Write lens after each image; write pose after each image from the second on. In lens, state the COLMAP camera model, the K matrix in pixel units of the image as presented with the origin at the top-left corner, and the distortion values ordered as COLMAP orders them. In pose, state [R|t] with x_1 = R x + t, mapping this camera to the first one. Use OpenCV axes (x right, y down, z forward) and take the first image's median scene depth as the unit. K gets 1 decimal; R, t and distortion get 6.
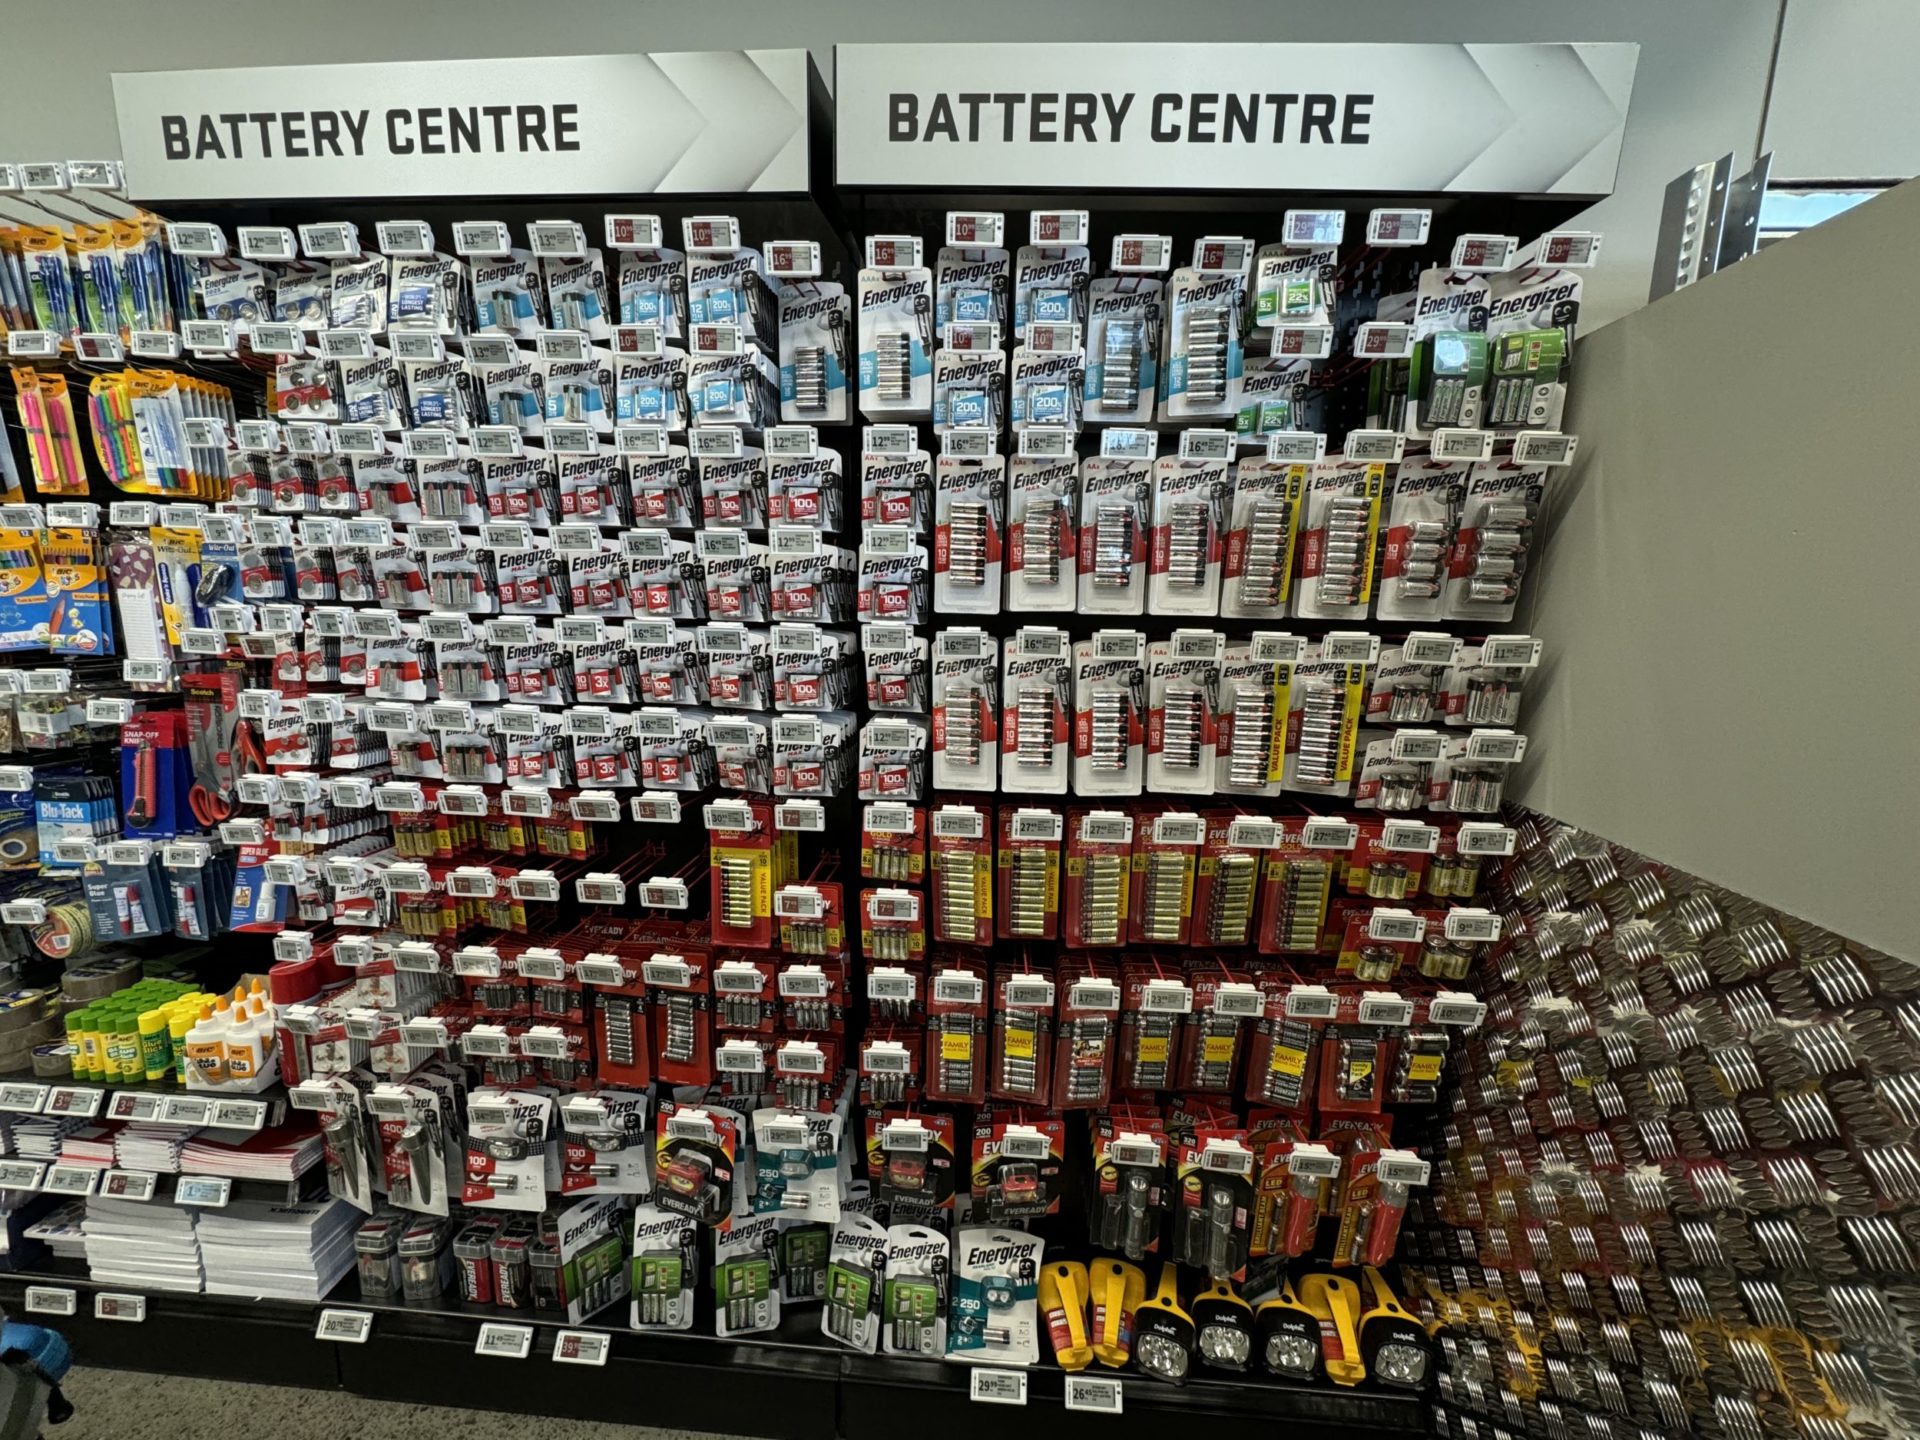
lens RADIAL K [[766.9, 0, 960.9], [0, 766.9, 723.0], [0, 0, 1]] dist [-0.002164, 0.000334]
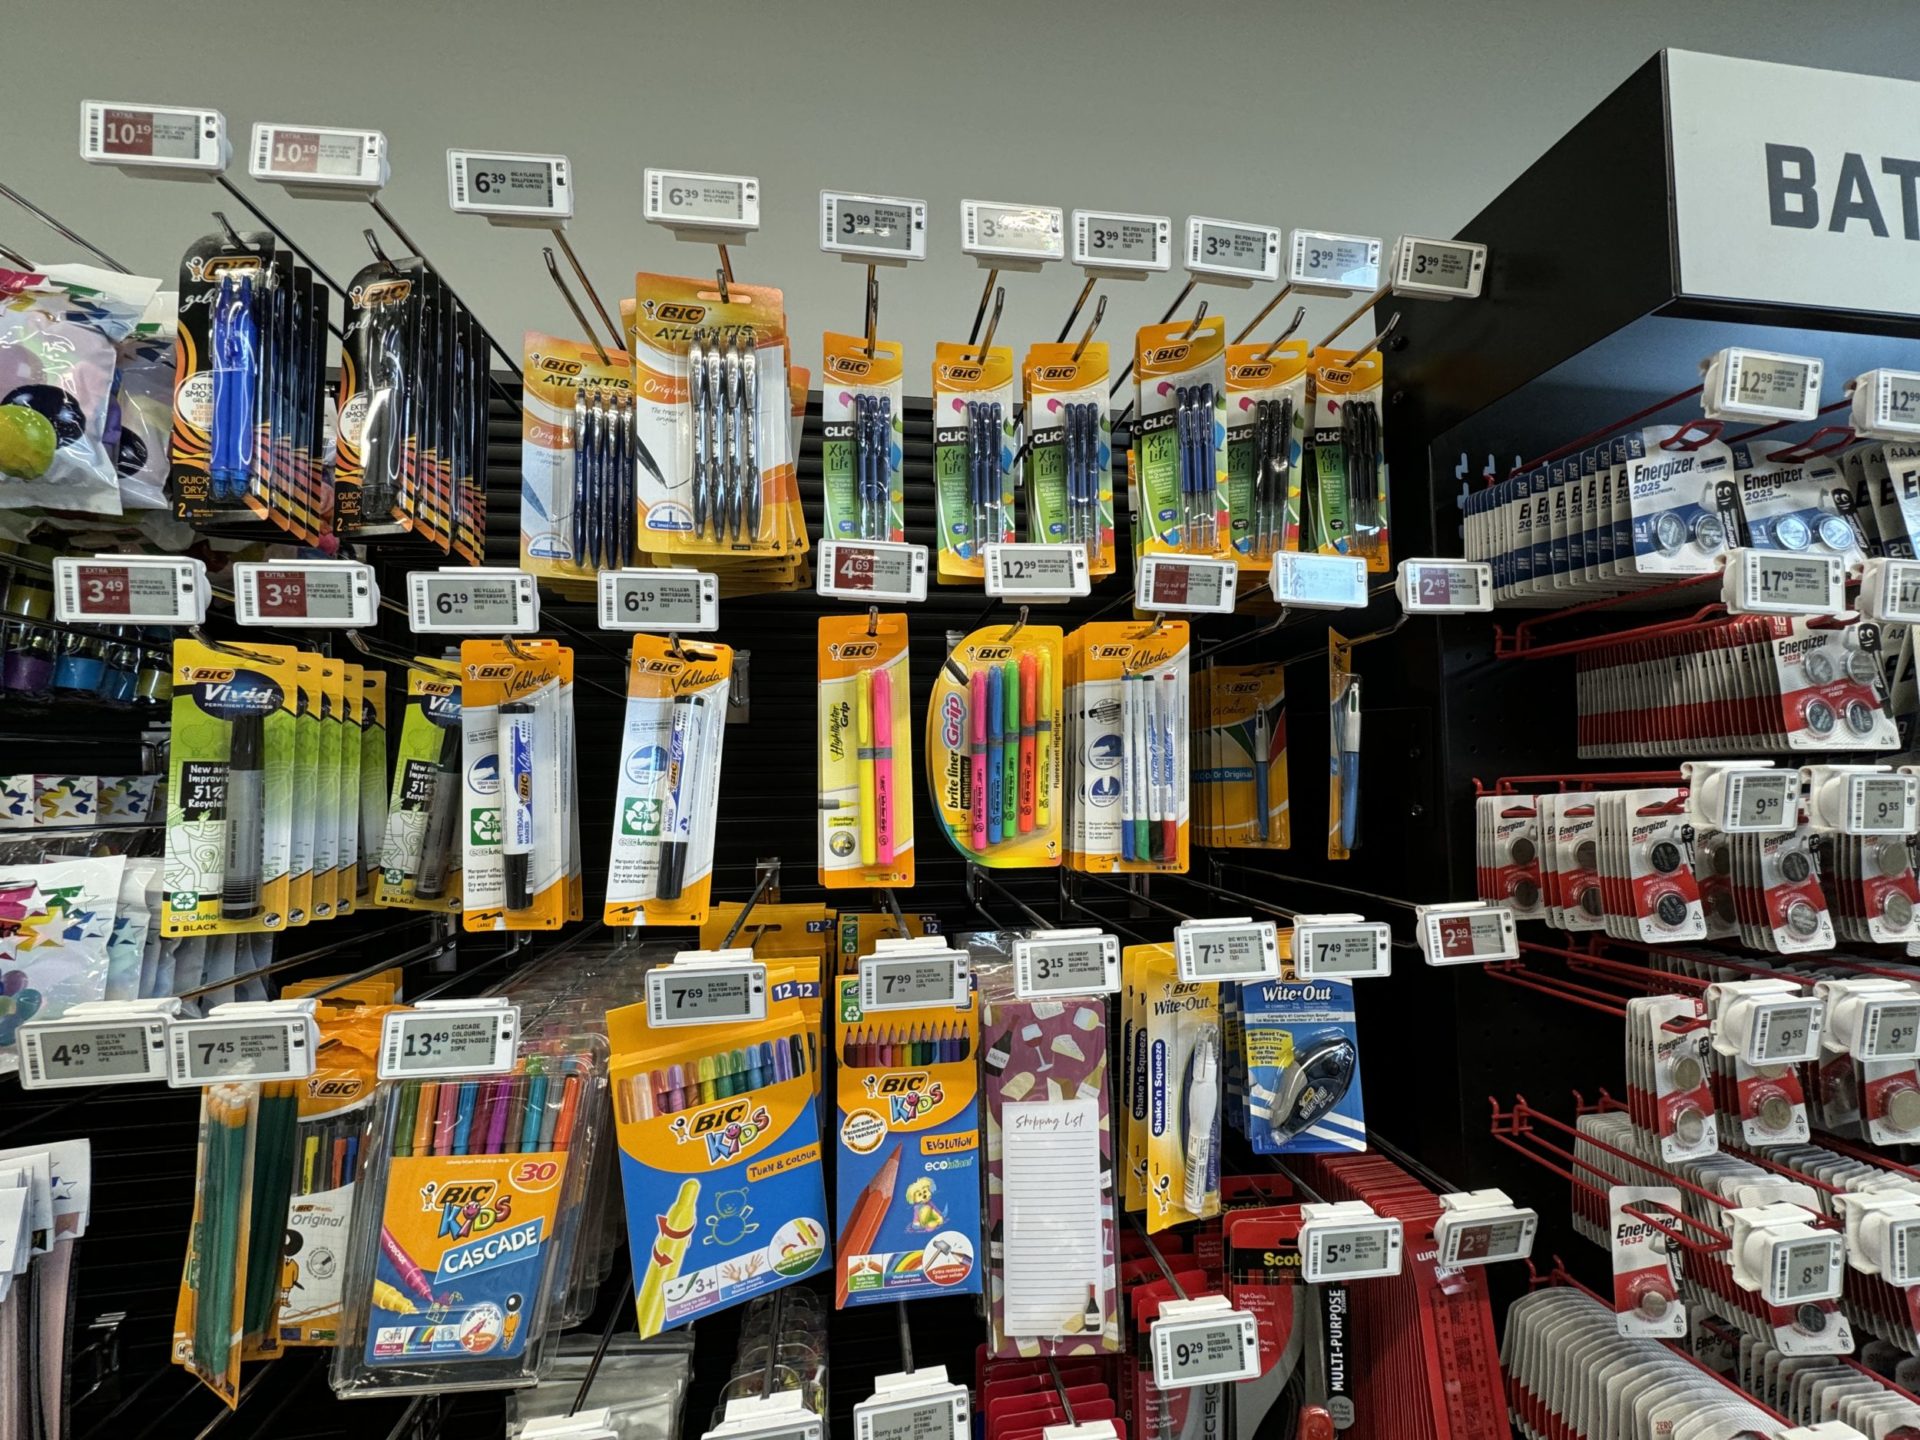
lens RADIAL K [[766.9, 0, 962.2], [0, 766.9, 722.3], [0, 0, 1]] dist [-0.002164, 0.000334]
pose [[0.974008, -0.020642, 0.225573, -1.269960], [0.071466, 0.972981, -0.219548, -0.302733], [-0.214946, 0.229962, 0.949166, 0.583263]]
